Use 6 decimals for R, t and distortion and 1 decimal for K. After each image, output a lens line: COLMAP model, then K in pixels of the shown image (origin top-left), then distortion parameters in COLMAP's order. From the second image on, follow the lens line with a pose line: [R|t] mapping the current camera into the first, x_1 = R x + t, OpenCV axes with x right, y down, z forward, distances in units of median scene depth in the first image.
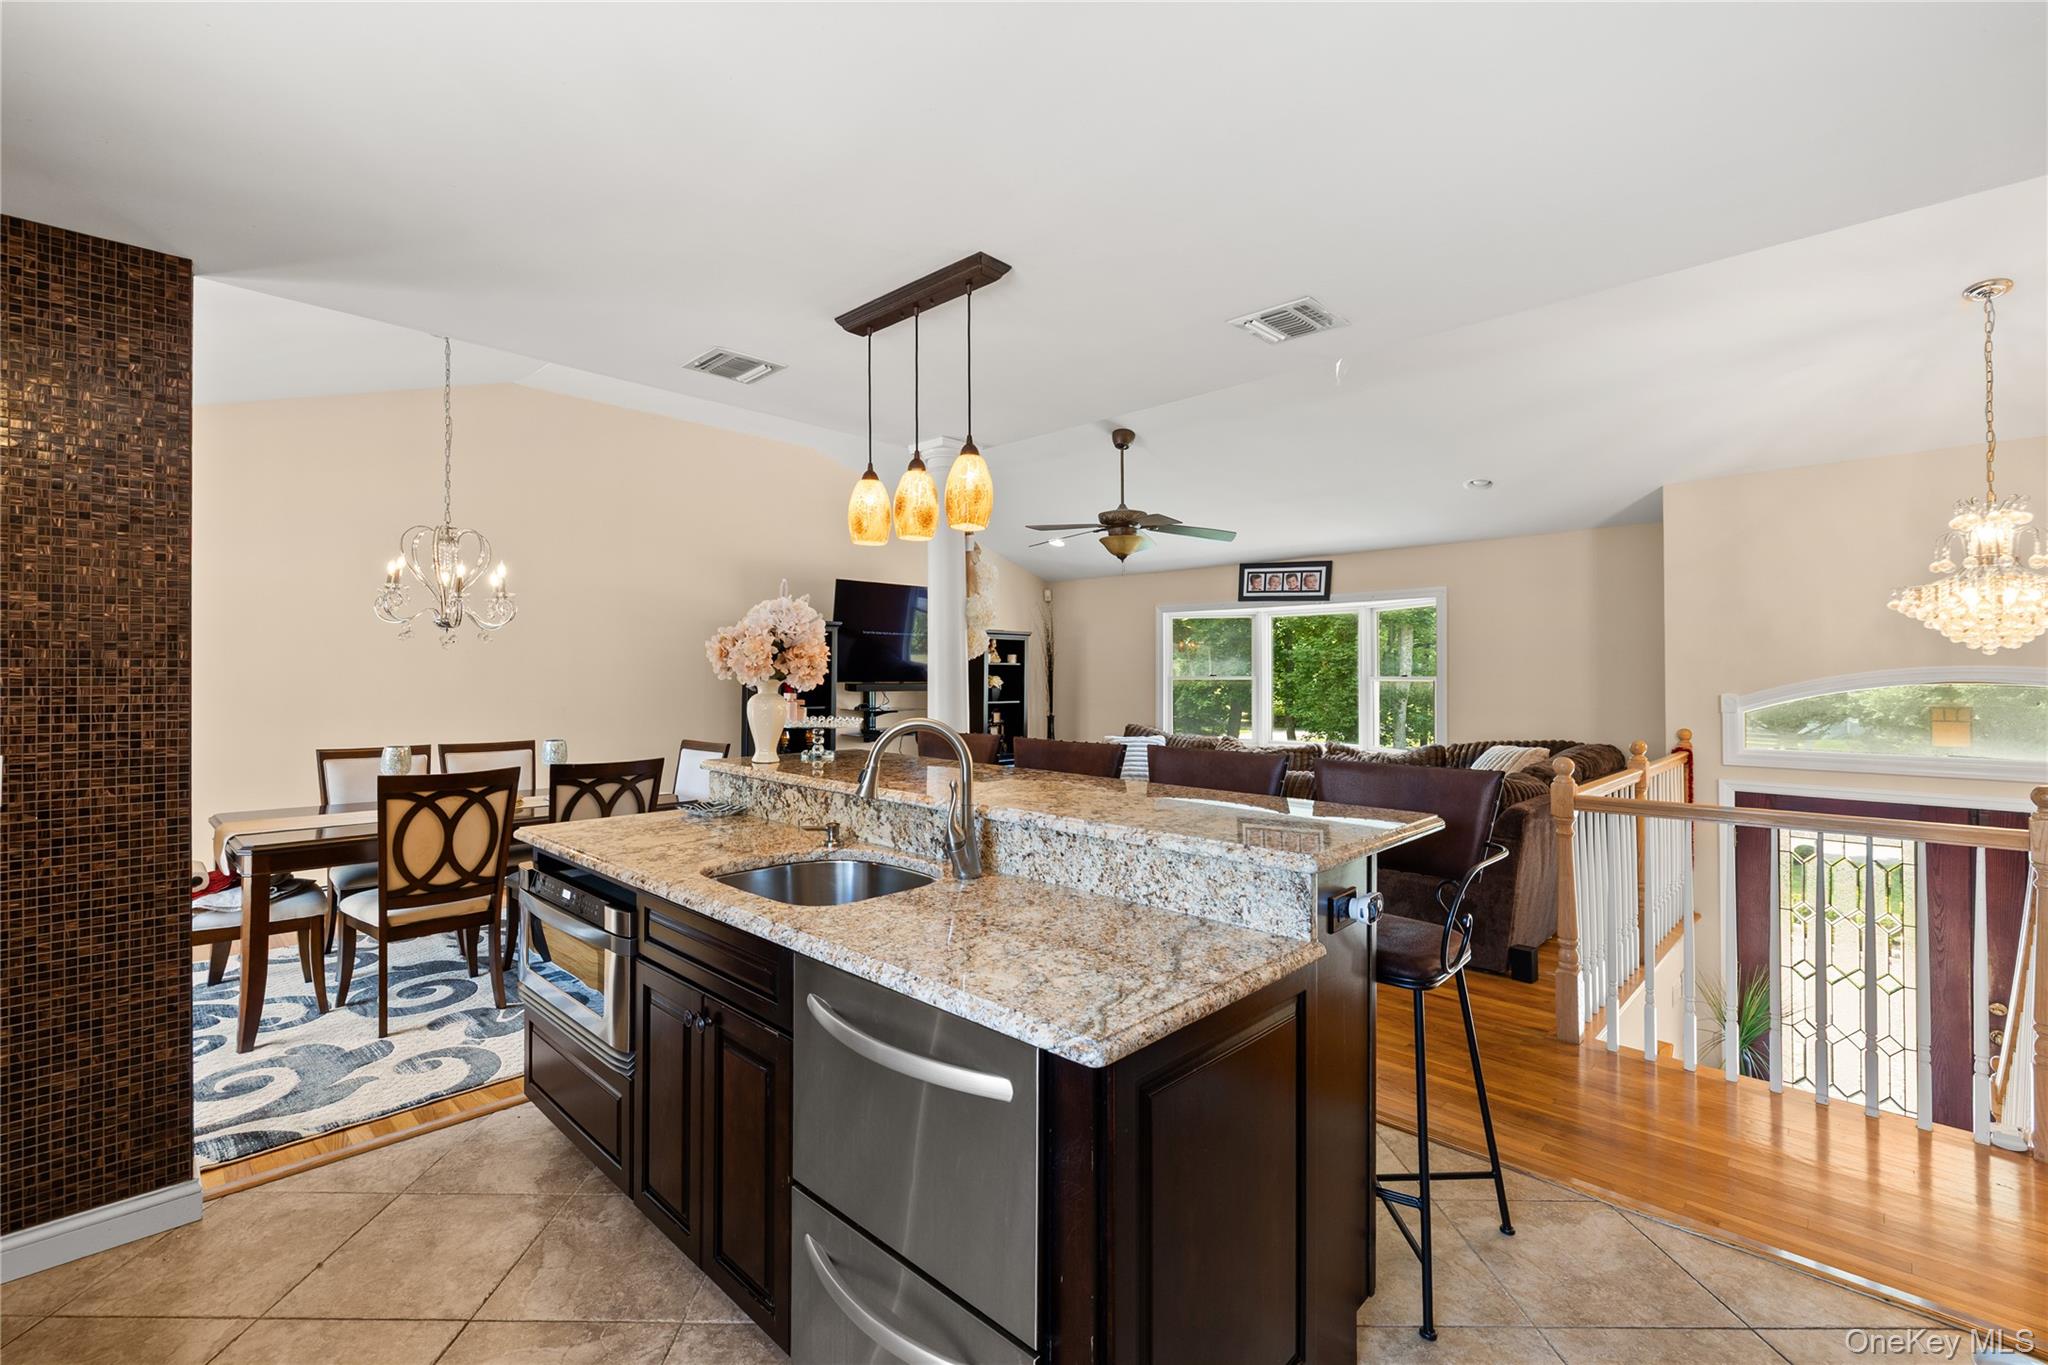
lens RADIAL K [[907.6, 0, 1010.6], [0, 907.6, 658.8], [0, 0, 1]] dist [0.002424, 0.000023]
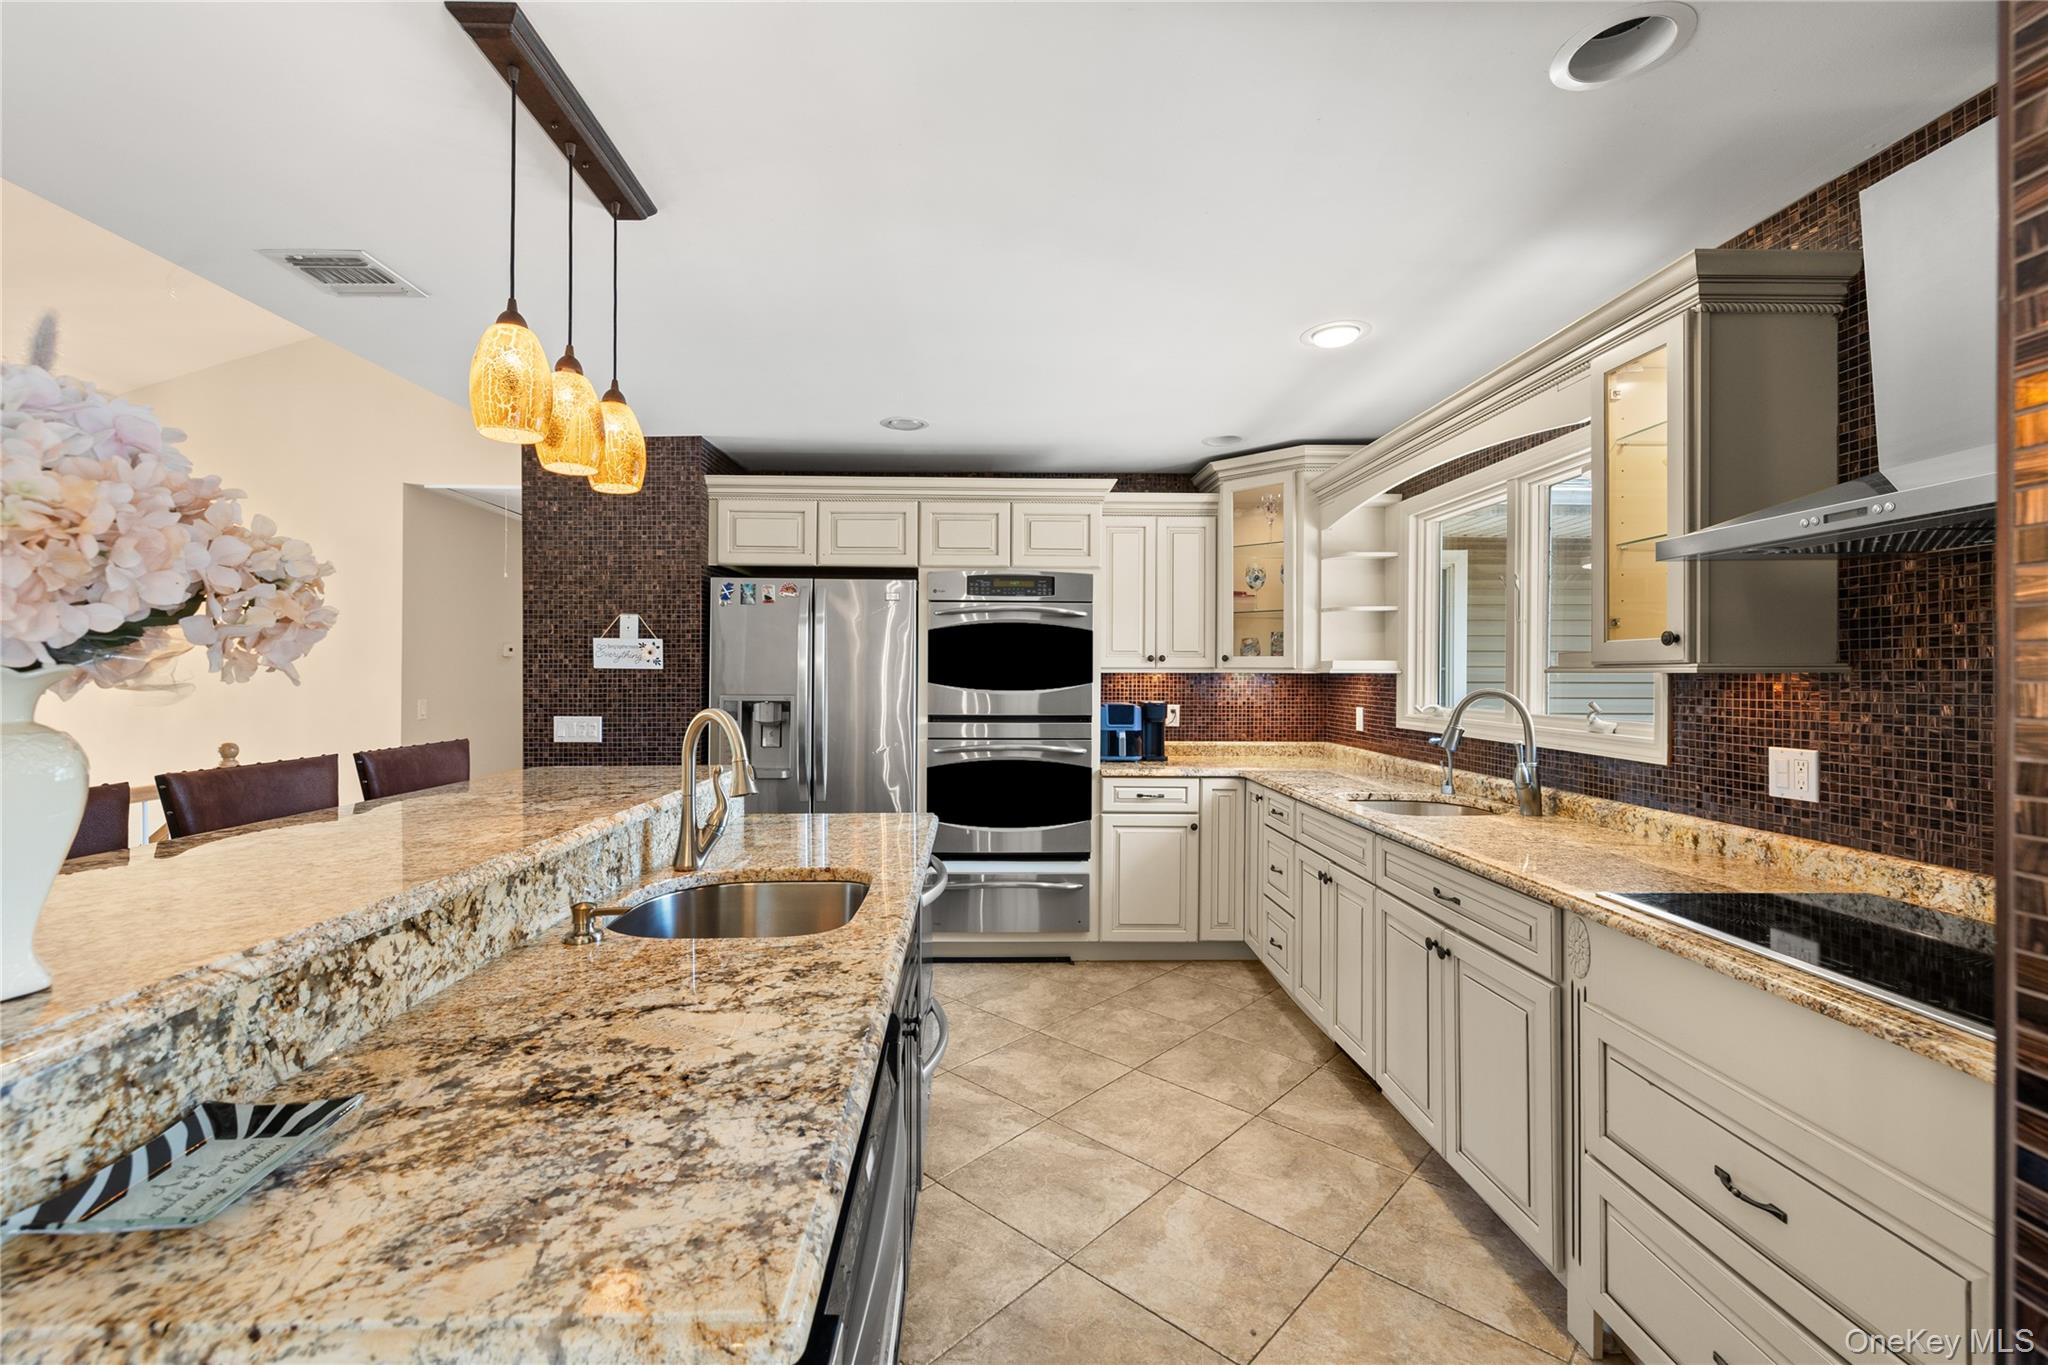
lens RADIAL K [[862.5, 0, 1001.0], [0, 862.5, 671.3], [0, 0, 1]] dist [0.000775, 0.000272]
pose [[-0.714570, 0.001781, 0.699562, -0.262078], [-0.009017, 0.999890, -0.011756, 0.010122], [-0.699506, -0.014708, -0.714475, 0.401198]]
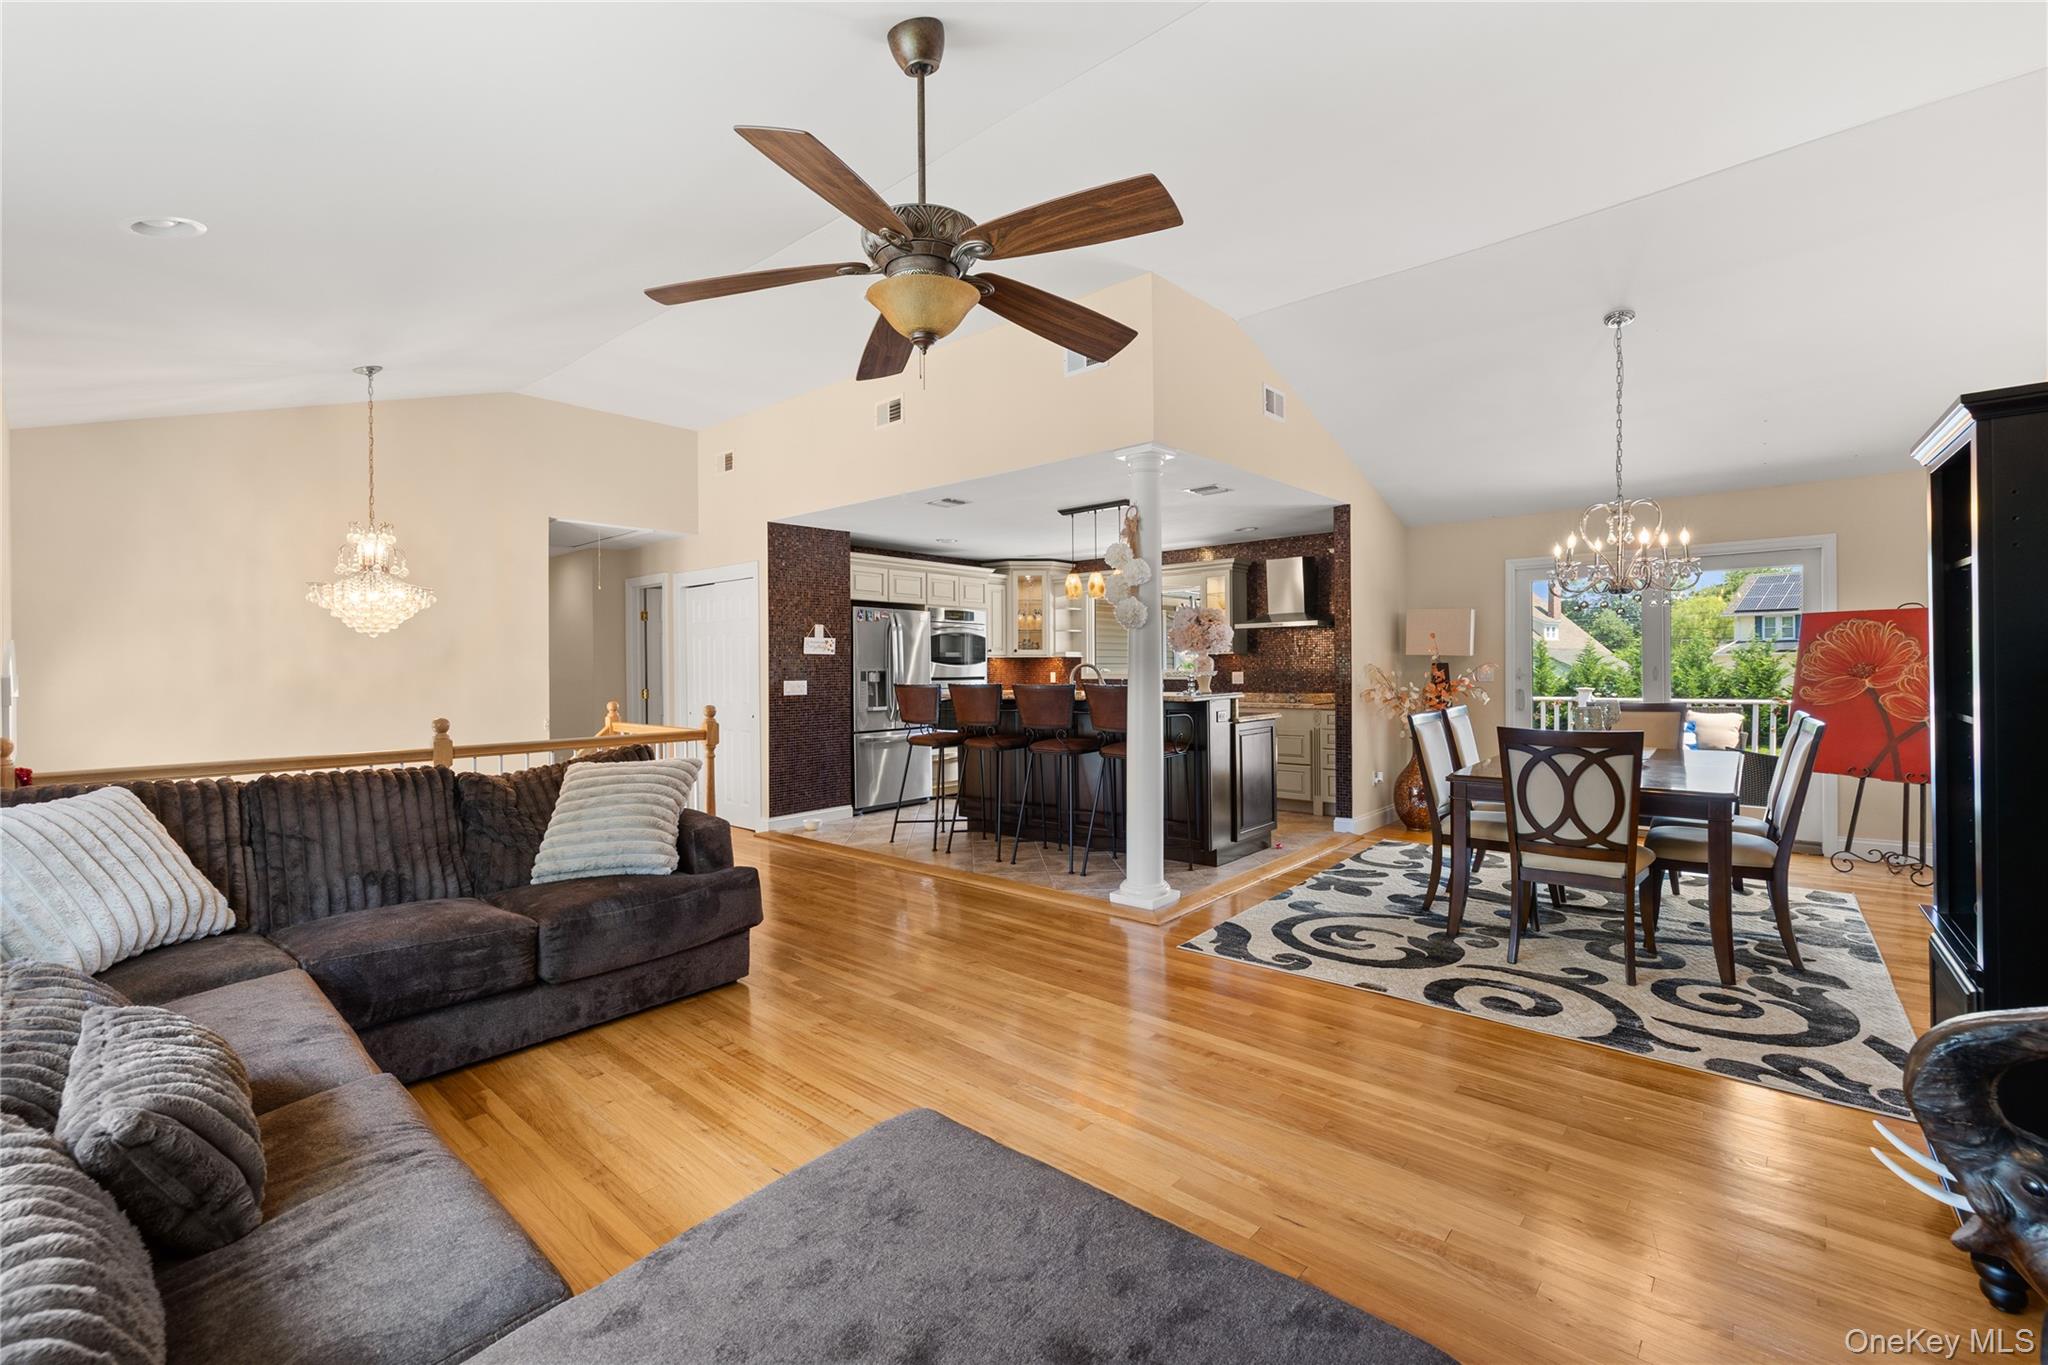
lens RADIAL K [[875.7, 0, 1023.0], [0, 875.7, 668.1], [0, 0, 1]] dist [-0.000298, -0.000132]
pose [[-0.998118, 0.010447, -0.060434, 0.086108], [0.011098, 0.999884, -0.010453, 0.031614], [0.060318, -0.011104, -0.998117, 1.142764]]
